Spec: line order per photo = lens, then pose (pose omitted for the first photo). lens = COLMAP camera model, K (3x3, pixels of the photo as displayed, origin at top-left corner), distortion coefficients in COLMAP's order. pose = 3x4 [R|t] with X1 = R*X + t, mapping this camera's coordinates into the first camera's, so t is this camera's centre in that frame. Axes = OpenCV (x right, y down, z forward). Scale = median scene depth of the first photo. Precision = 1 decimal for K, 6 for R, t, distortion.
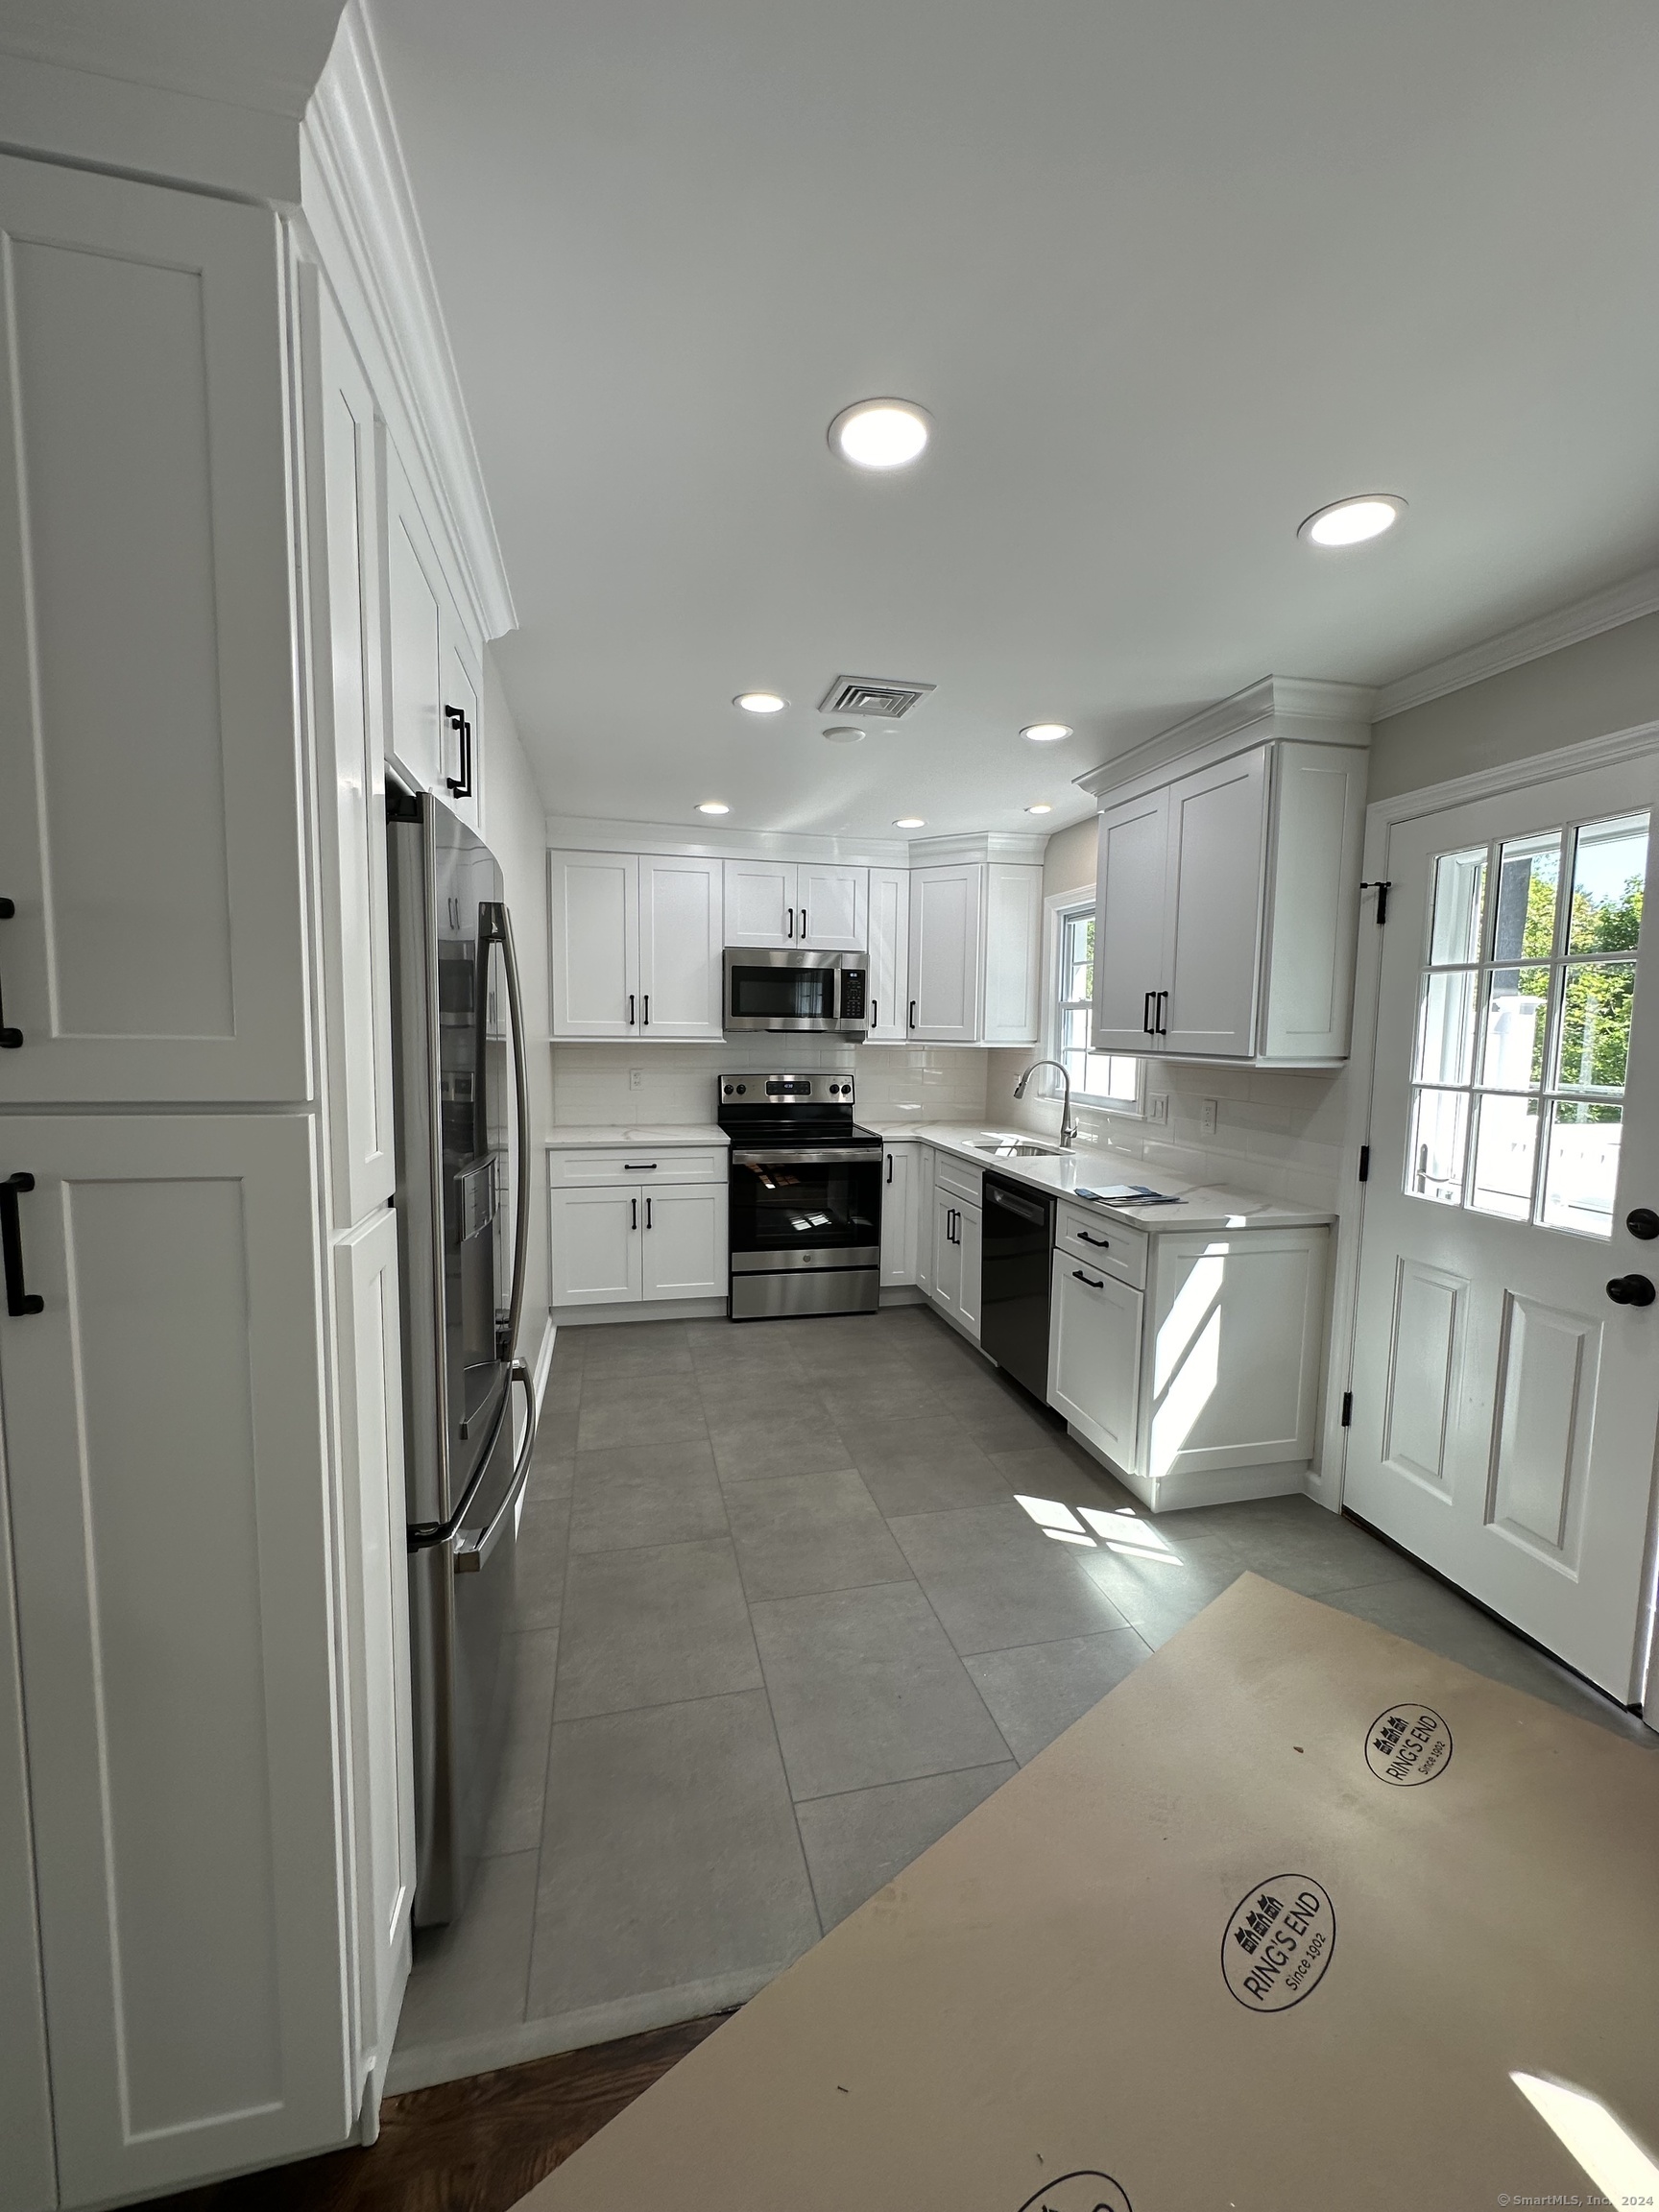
lens RADIAL K [[890.7, 0, 829.5], [0, 890.7, 1107.0], [0, 0, 1]] dist [-0.001556, -0.000160]
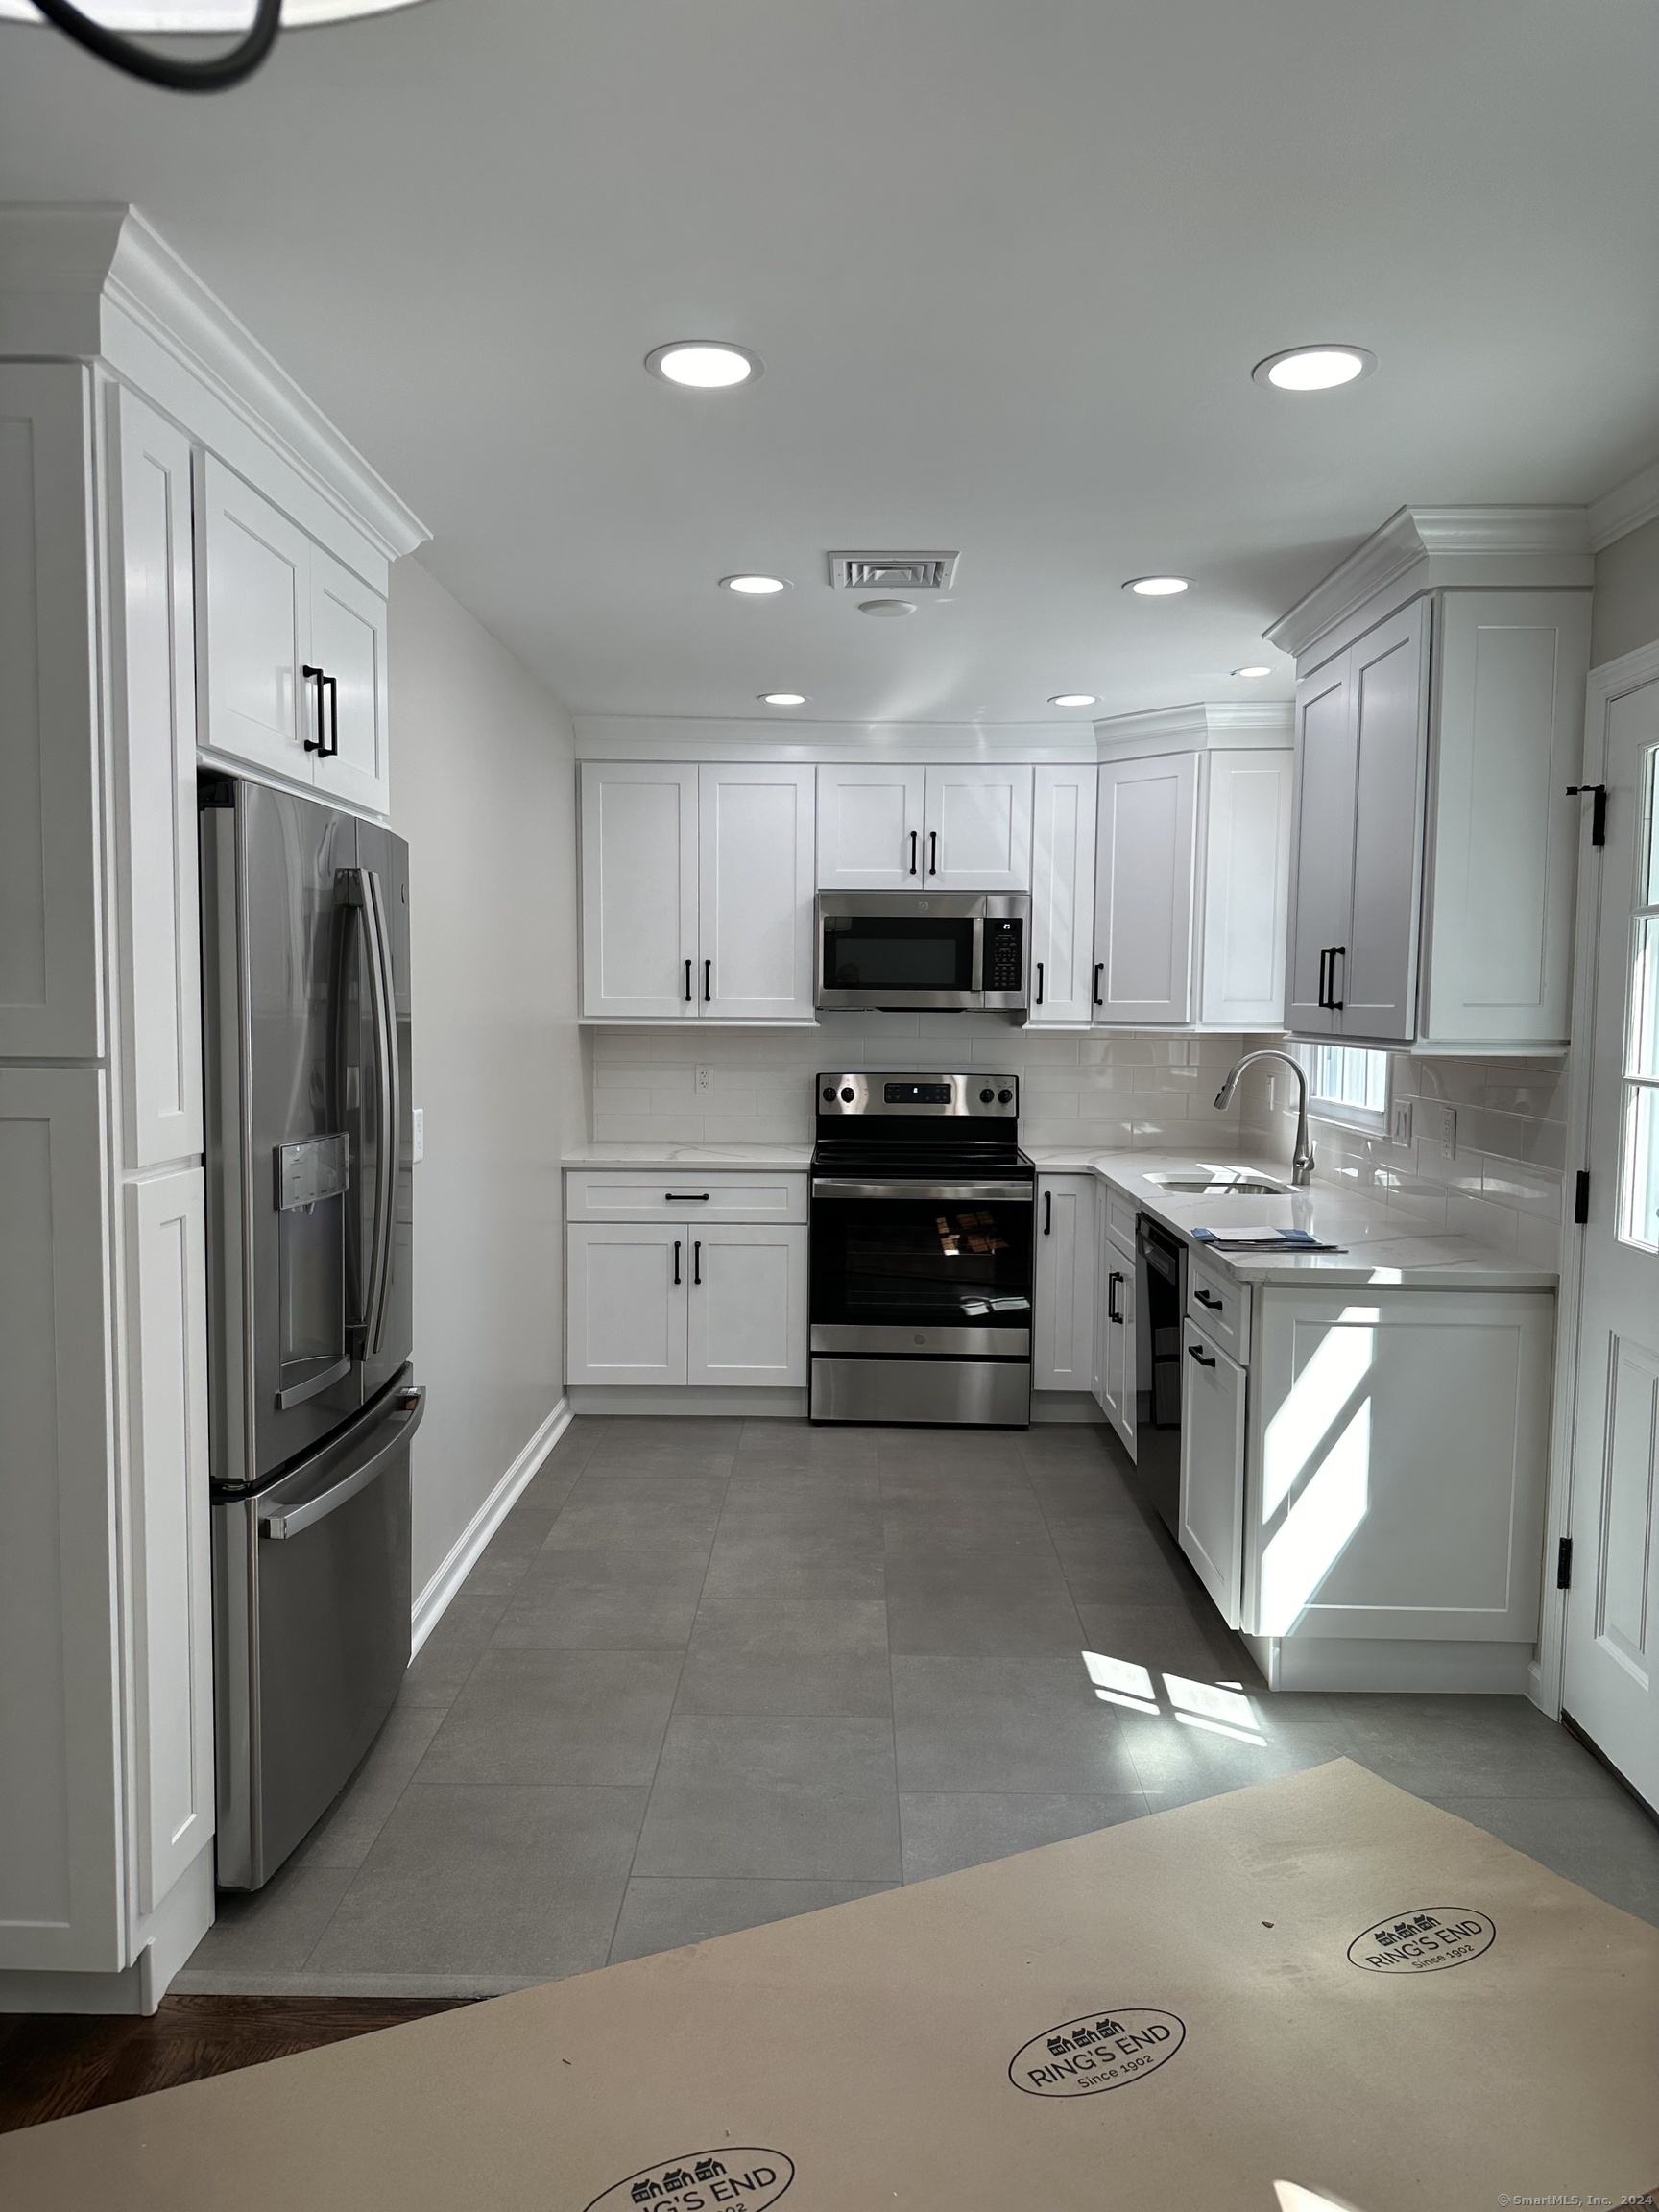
lens RADIAL K [[1552.7, 0, 825.2], [0, 1552.7, 1117.8], [0, 0, 1]] dist [0.151402, -0.237207]
pose [[0.967905, 0.015264, -0.250854, 0.312853], [-0.019963, 0.999669, -0.016200, 0.030830], [0.250524, 0.020688, 0.967889, -0.287146]]
